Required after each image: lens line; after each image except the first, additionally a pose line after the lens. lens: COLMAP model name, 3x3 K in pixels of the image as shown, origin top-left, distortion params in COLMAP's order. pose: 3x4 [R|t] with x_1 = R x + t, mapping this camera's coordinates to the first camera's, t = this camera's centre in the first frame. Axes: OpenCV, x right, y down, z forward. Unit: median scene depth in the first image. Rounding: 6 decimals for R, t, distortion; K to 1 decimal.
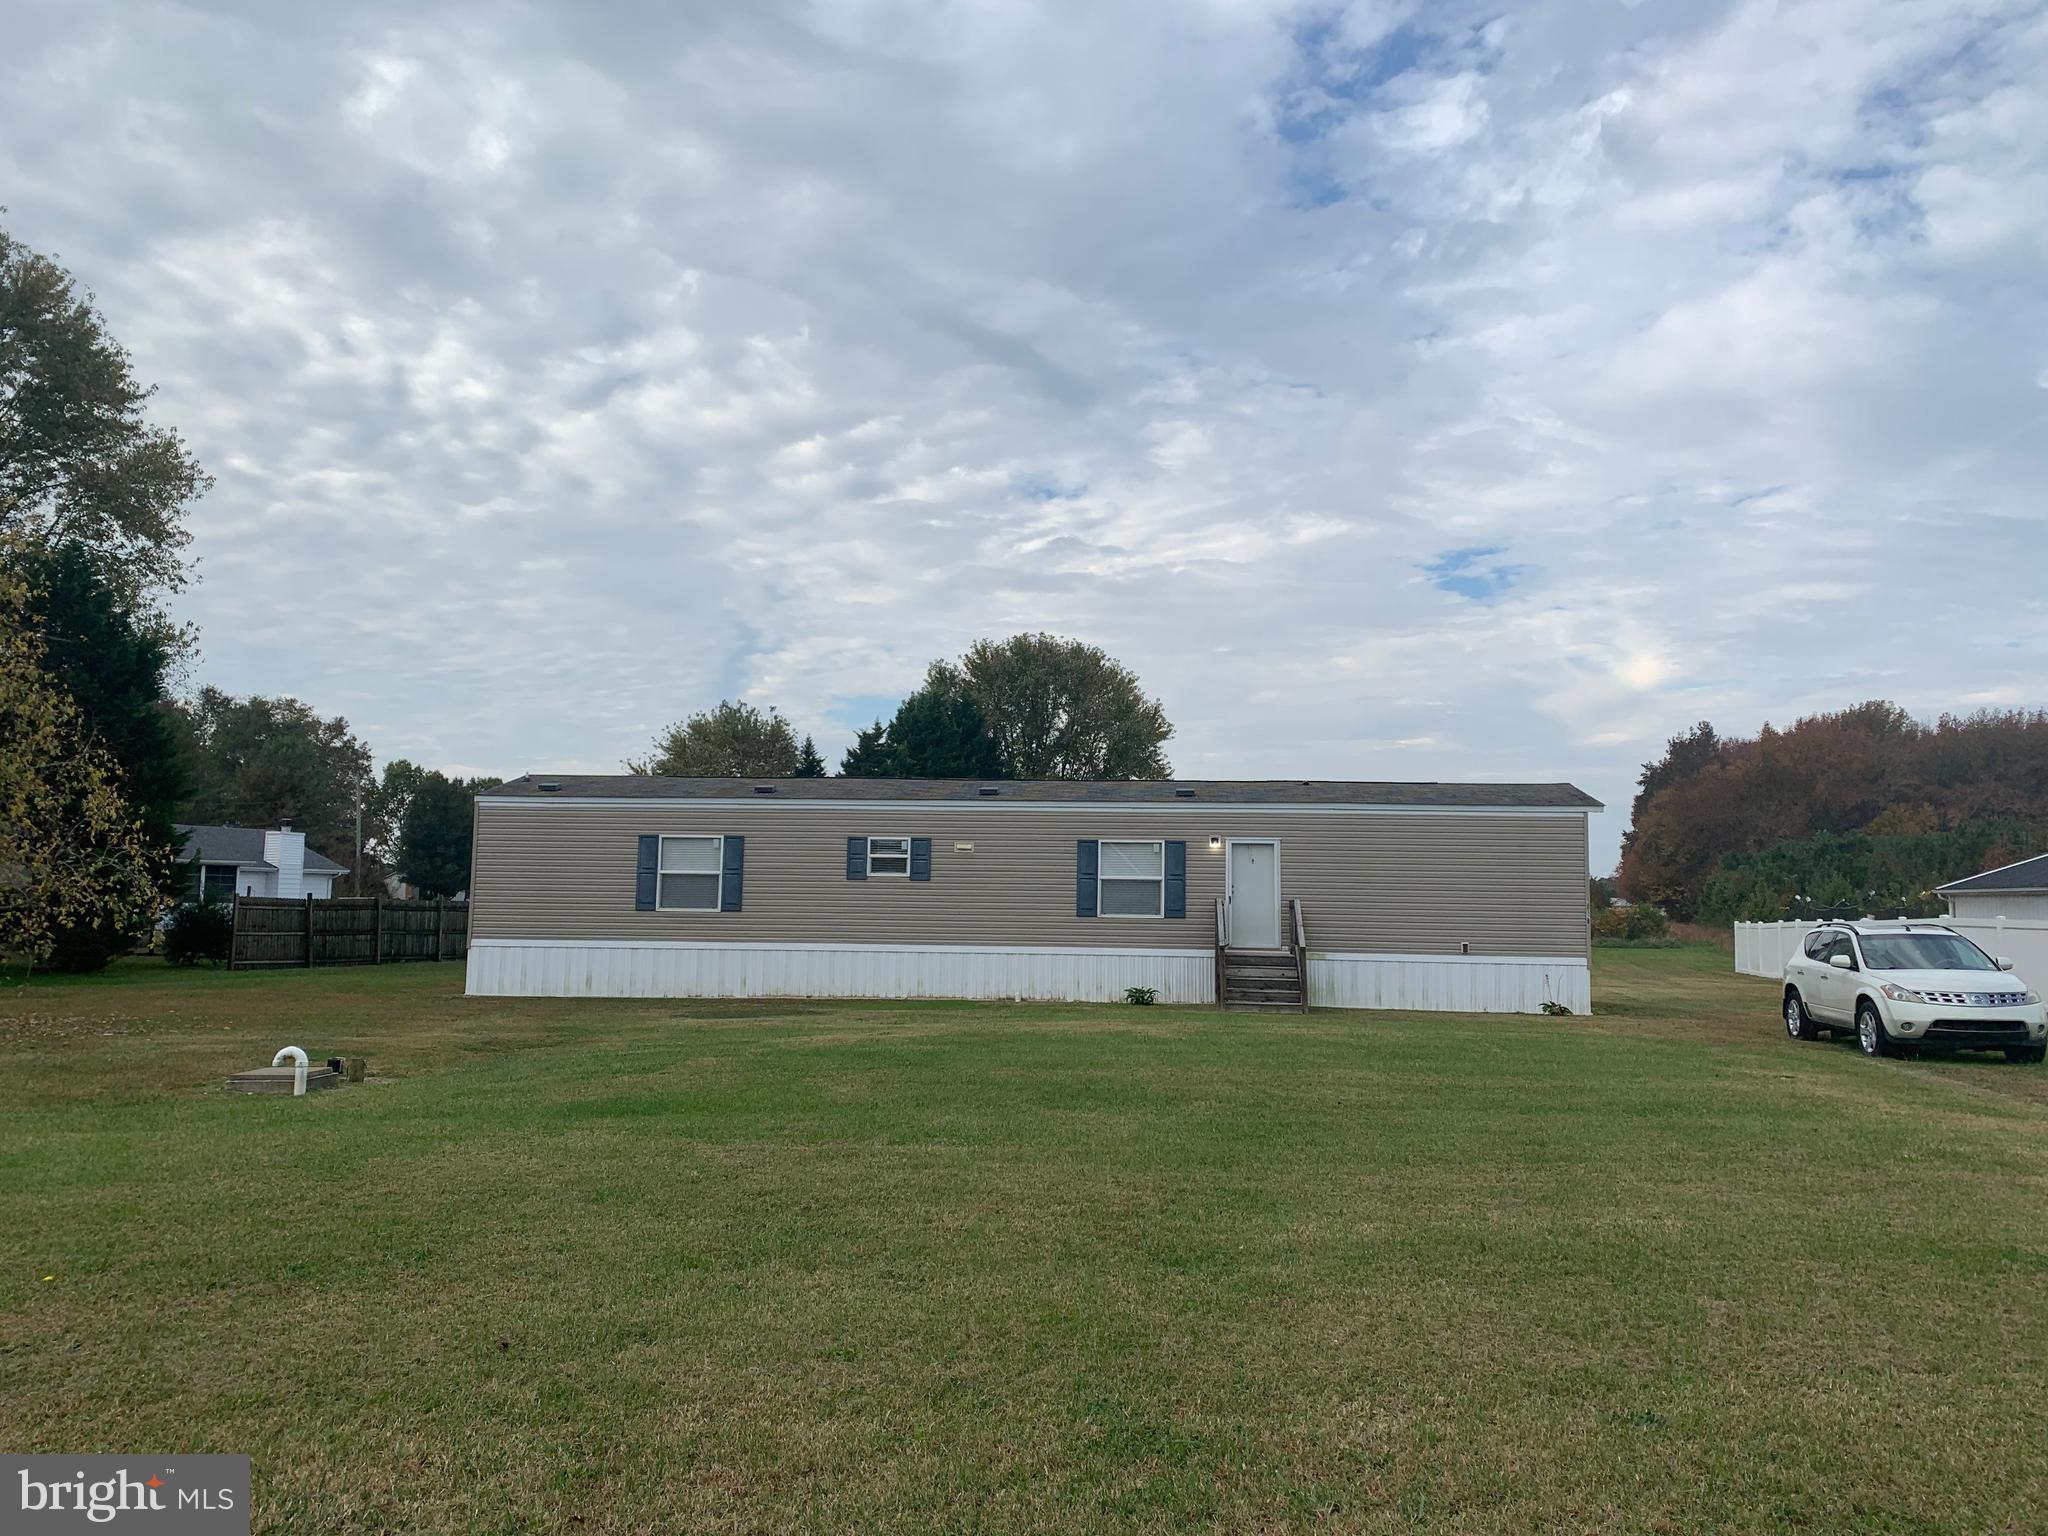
lens RADIAL K [[1548.5, 0, 1024.0], [0, 1548.5, 768.0], [0, 0, 1]] dist [0.008249, 0.007762]
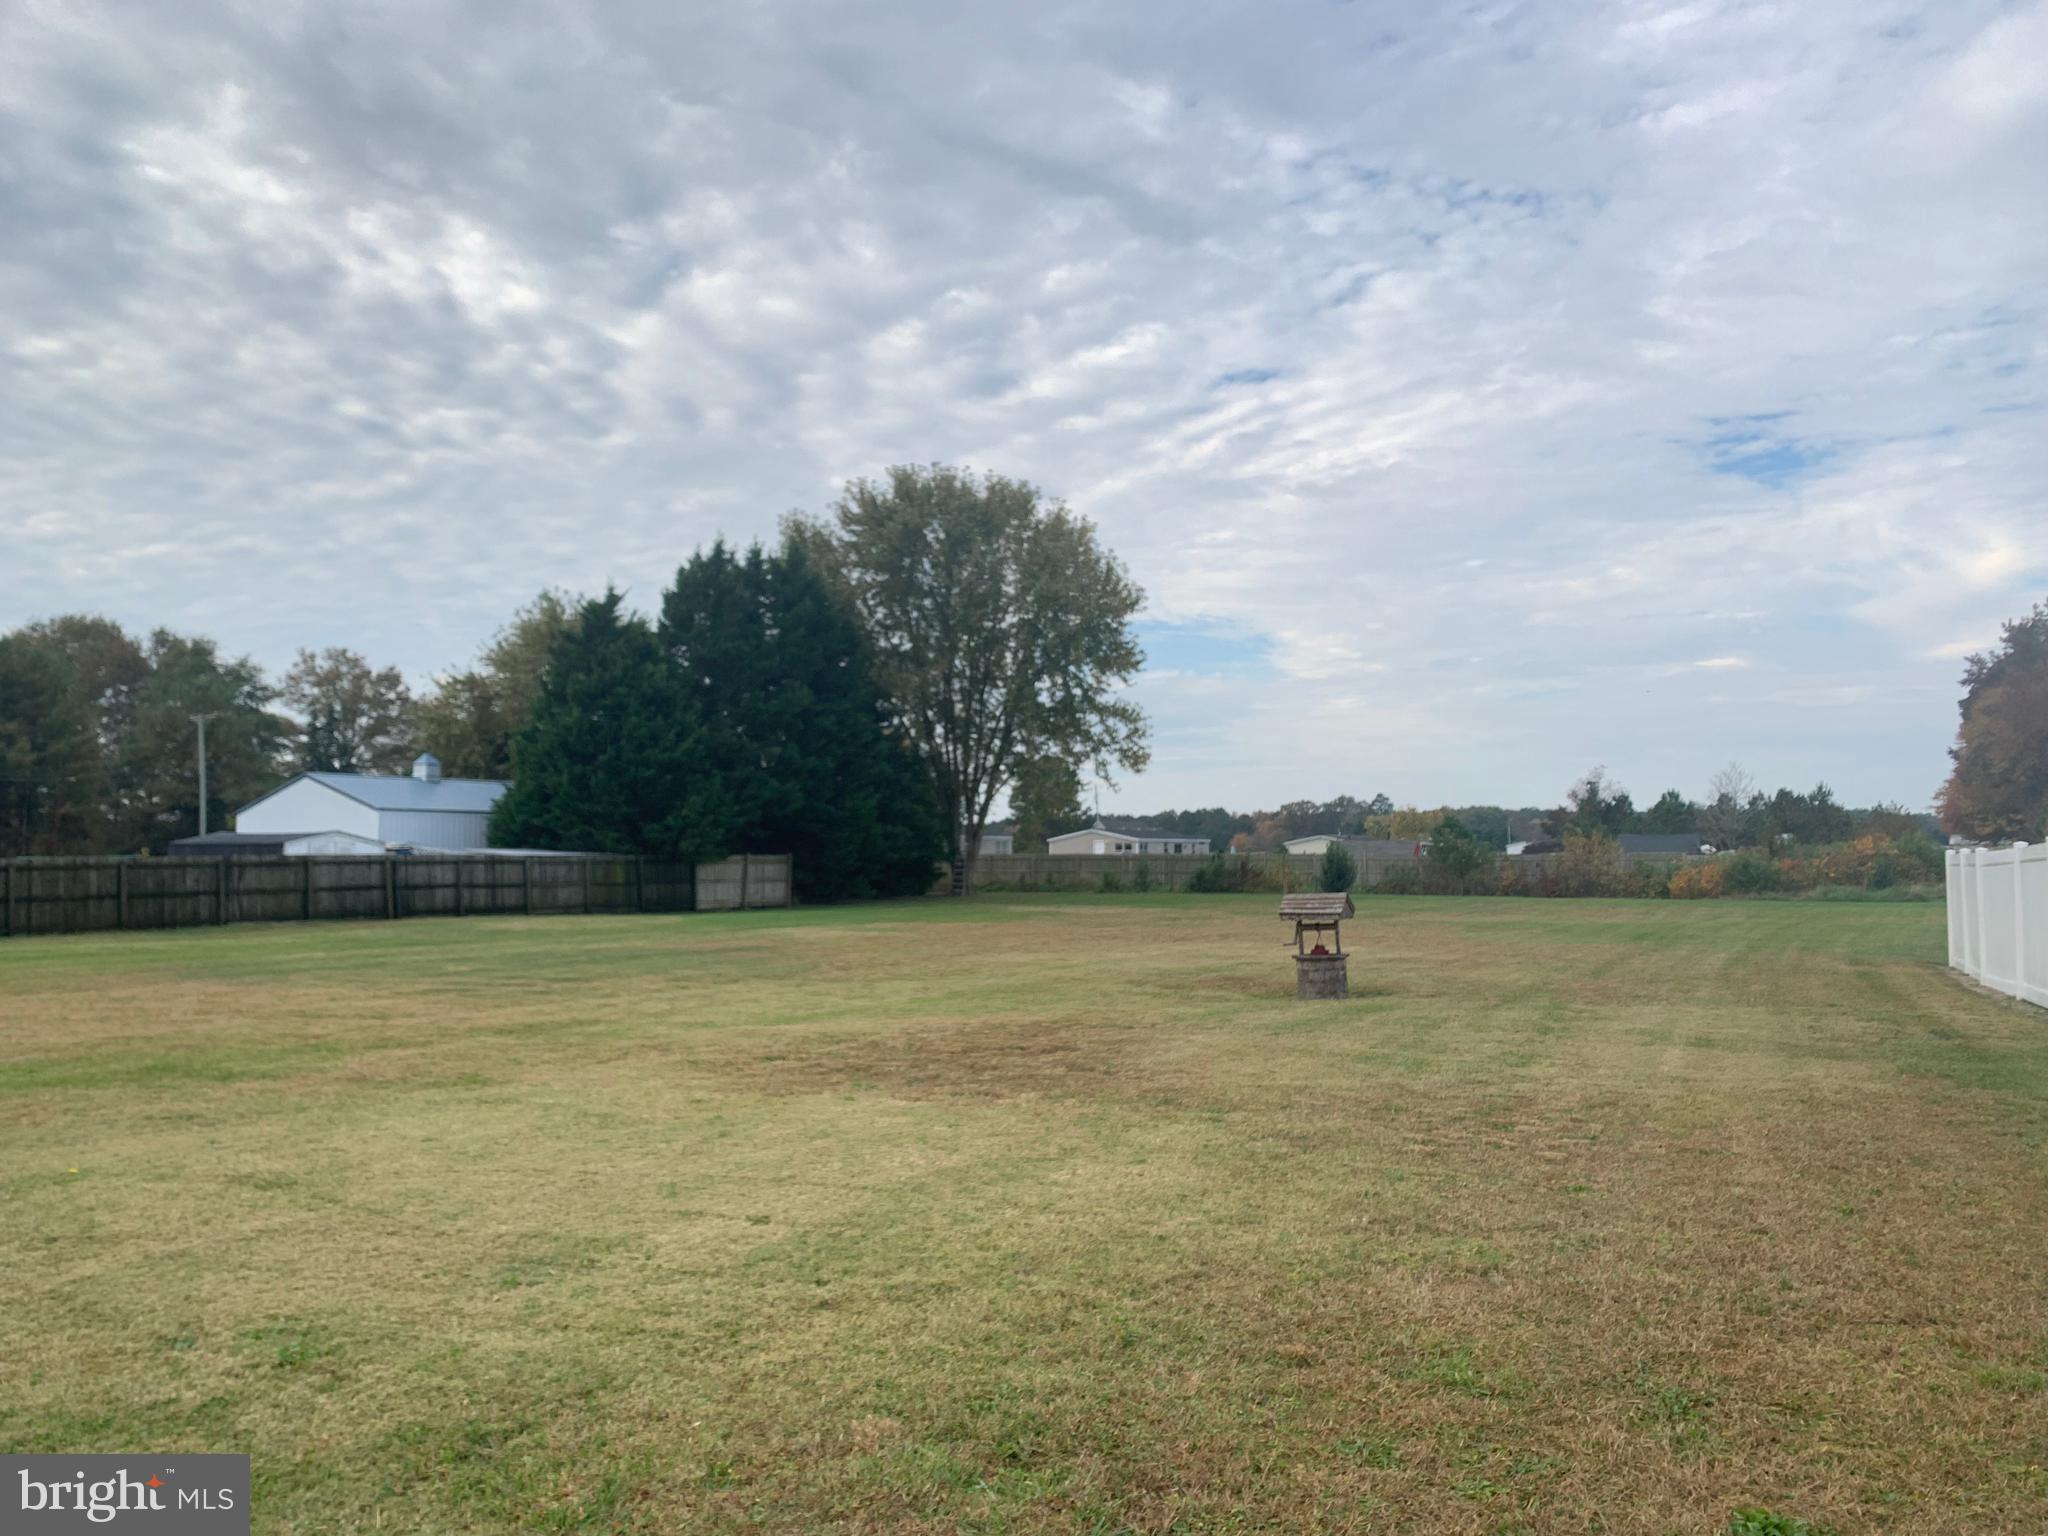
lens RADIAL K [[1587.2, 0, 1024.0], [0, 1587.2, 768.0], [0, 0, 1]] dist [0.024431, -0.001450]
pose [[0.983633, -0.031653, -0.177383, 0.080688], [0.036802, 0.998989, 0.025812, 0.014956], [0.176387, -0.031918, 0.983803, 0.139887]]
